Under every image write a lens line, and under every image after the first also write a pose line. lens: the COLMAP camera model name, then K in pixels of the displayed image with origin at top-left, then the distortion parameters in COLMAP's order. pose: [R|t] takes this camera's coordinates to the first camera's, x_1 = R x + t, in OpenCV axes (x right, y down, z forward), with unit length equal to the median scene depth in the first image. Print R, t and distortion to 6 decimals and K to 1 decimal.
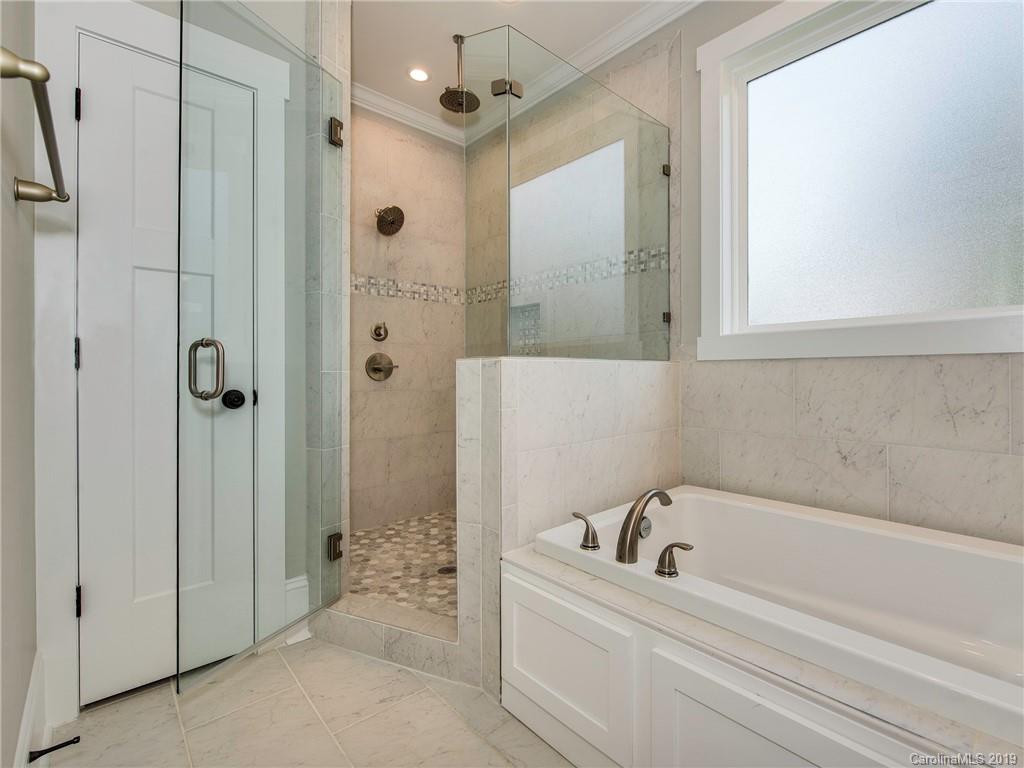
lens RADIAL K [[466.5, 0, 589.7], [0, 466.5, 379.6], [0, 0, 1]] dist [-0.000814, -0.014229]
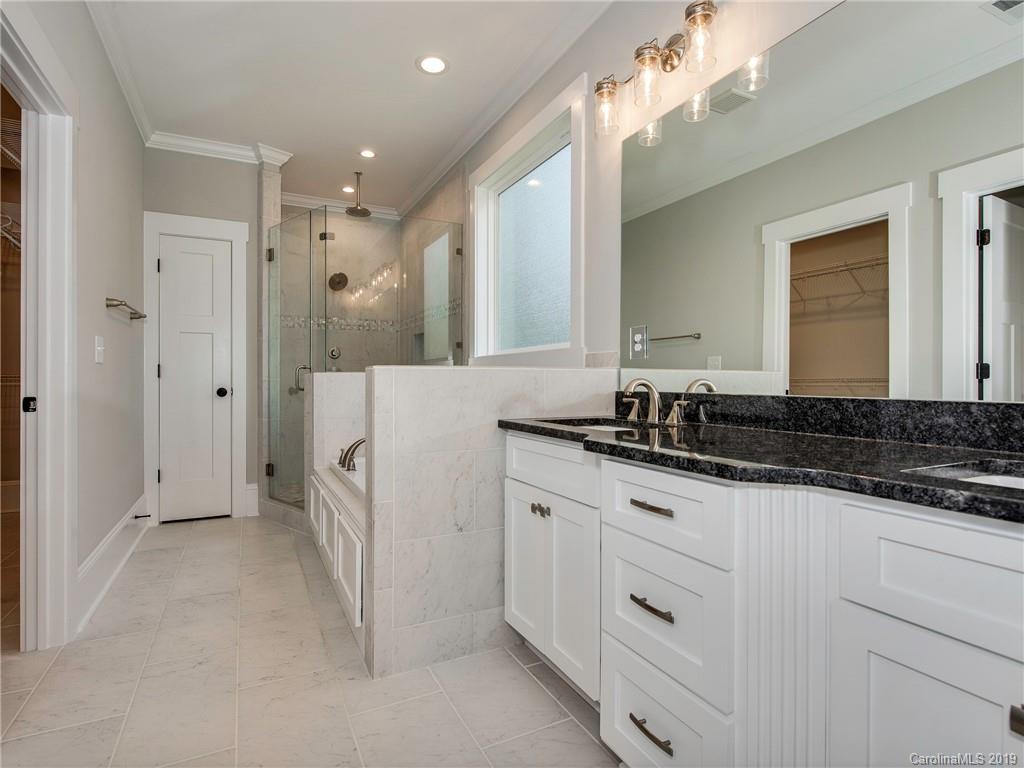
lens RADIAL K [[492.7, 0, 533.1], [0, 492.7, 383.8], [0, 0, 1]] dist [0.001844, -0.000153]
pose [[0.962012, 0.003116, -0.272991, 1.031834], [-0.003554, 0.999993, -0.001110, 0.000491], [0.272985, 0.002038, 0.962016, -0.653779]]
